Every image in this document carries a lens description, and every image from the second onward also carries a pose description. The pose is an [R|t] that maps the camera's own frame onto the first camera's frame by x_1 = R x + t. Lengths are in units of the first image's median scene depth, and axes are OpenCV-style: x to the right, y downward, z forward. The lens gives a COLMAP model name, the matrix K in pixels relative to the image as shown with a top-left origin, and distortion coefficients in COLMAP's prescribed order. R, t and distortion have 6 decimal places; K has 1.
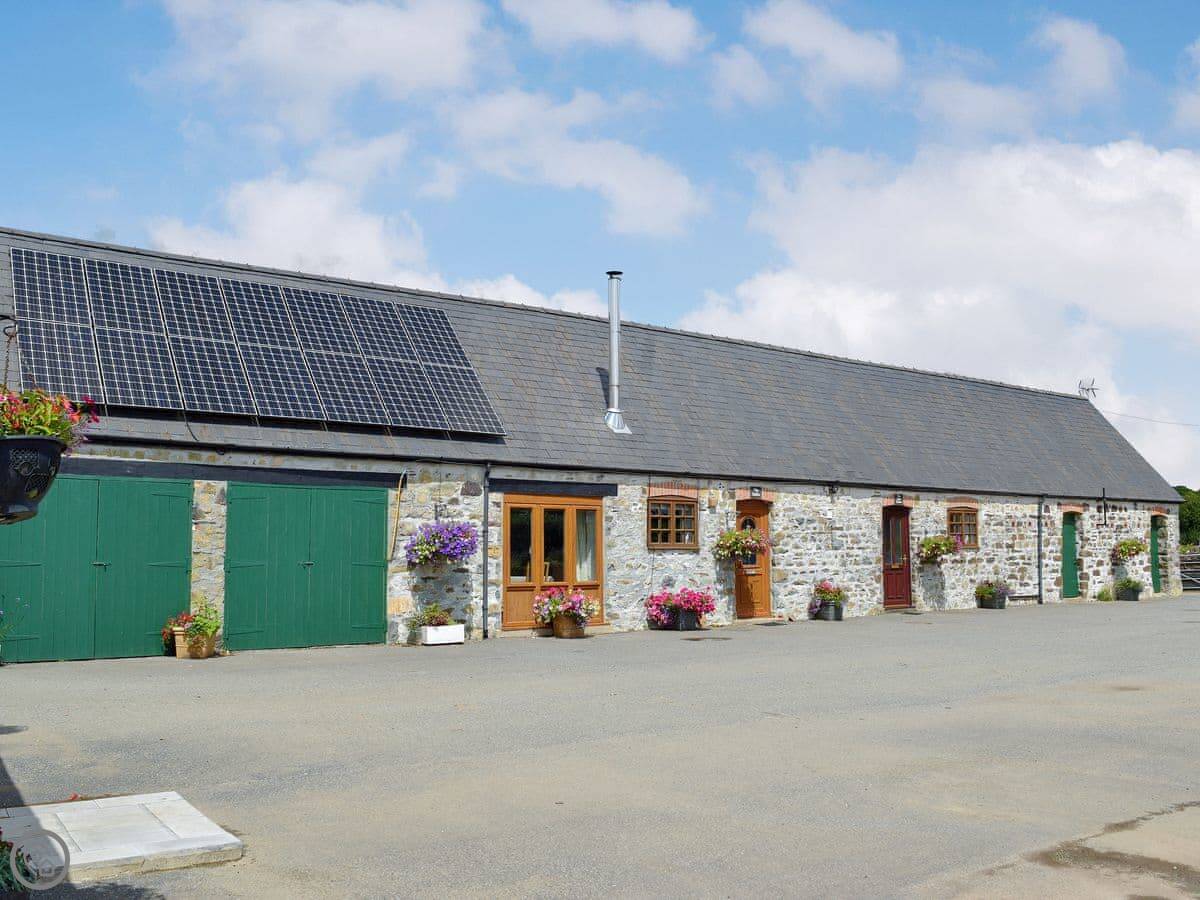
lens RADIAL K [[1208.9, 0, 600.0], [0, 1208.9, 450.0], [0, 0, 1]] dist [-0.107449, 0.017437]
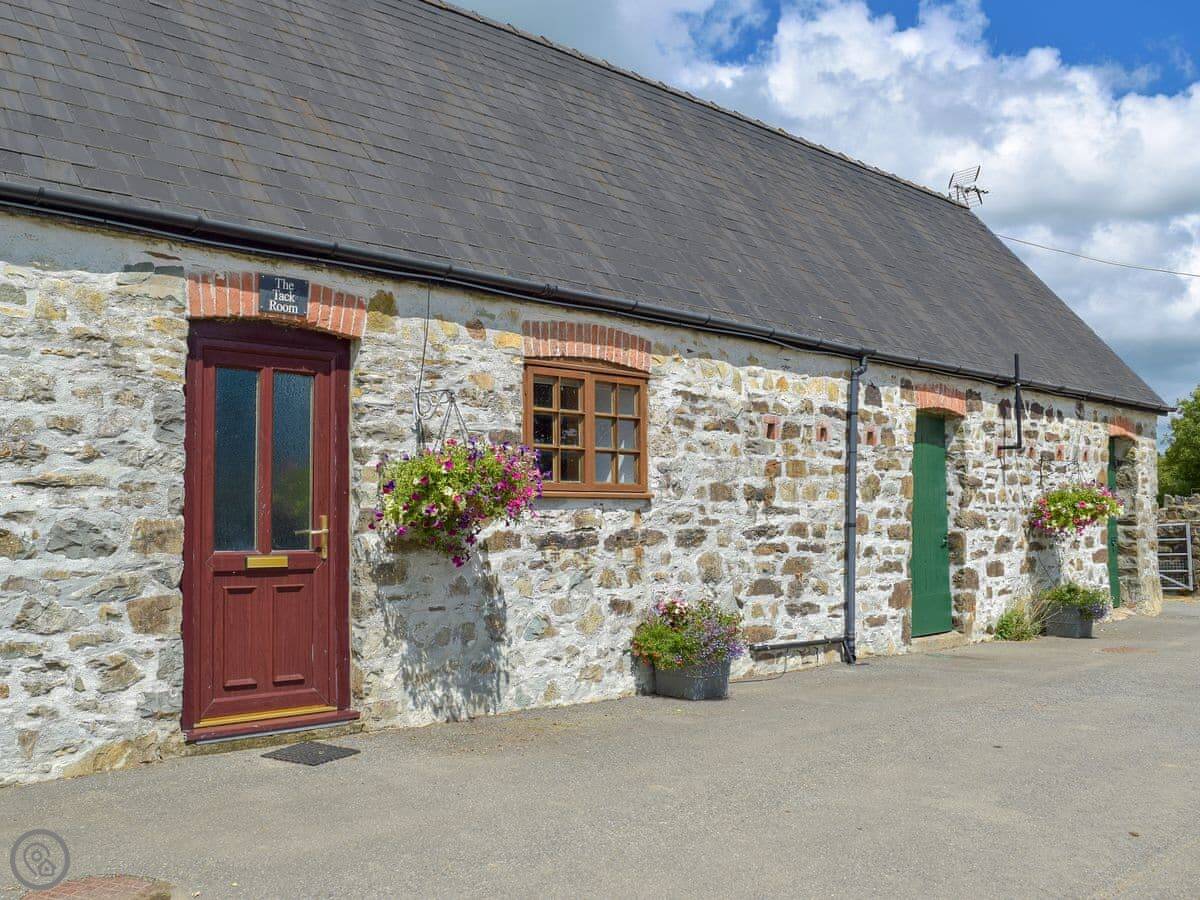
lens RADIAL K [[1208.9, 0, 600.0], [0, 1208.9, 450.0], [0, 0, 1]] dist [-0.107449, 0.017437]
pose [[0.992660, 0.011793, 0.120366, 0.253769], [-0.015261, 0.999493, 0.027934, 0.058119], [-0.119976, -0.029566, 0.992336, 0.658906]]
